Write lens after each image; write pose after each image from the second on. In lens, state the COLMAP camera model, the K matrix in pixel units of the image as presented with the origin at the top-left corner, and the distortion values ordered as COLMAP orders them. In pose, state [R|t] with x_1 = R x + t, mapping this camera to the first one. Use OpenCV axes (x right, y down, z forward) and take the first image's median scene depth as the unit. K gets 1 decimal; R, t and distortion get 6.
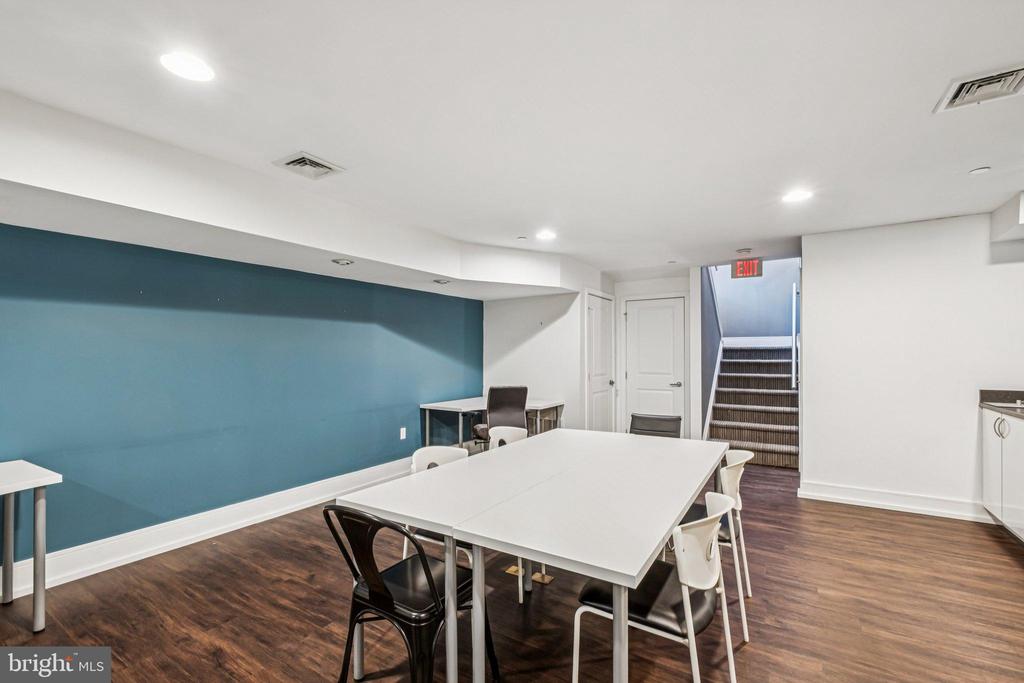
lens RADIAL K [[448.8, 0, 509.3], [0, 448.8, 350.3], [0, 0, 1]] dist [-0.001124, 0.000018]
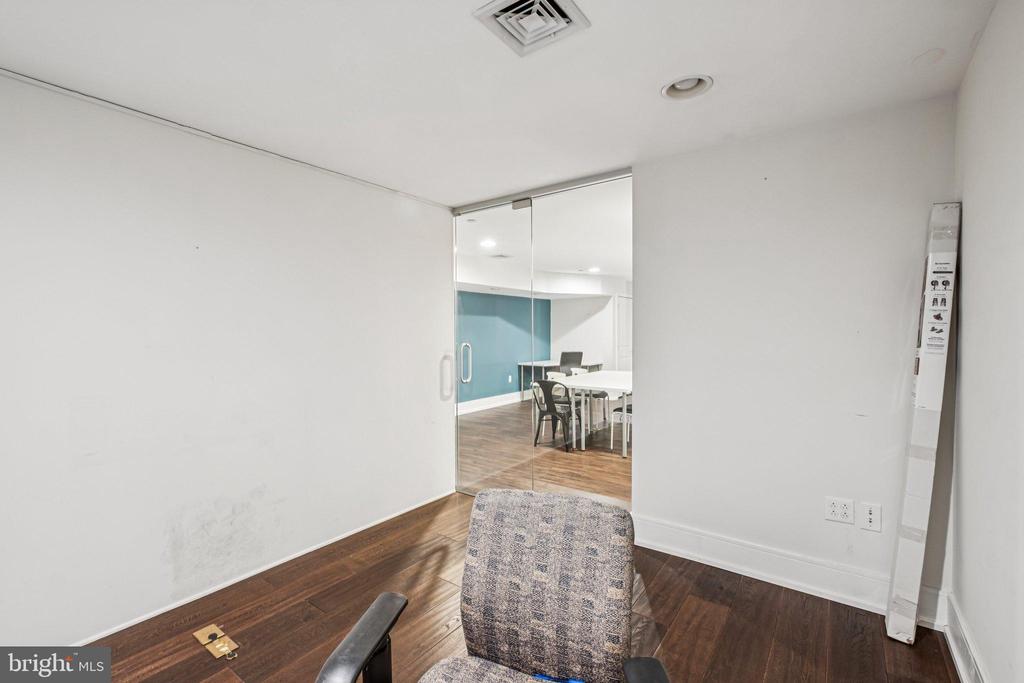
lens RADIAL K [[449.1, 0, 512.0], [0, 449.1, 341.5], [0, 0, 1]] dist [-0.000304, 0.000002]
pose [[0.998280, -0.001853, -0.058595, -0.121561], [0.003479, 0.999611, 0.027656, -0.009446], [0.058521, -0.027812, 0.997899, -0.718260]]
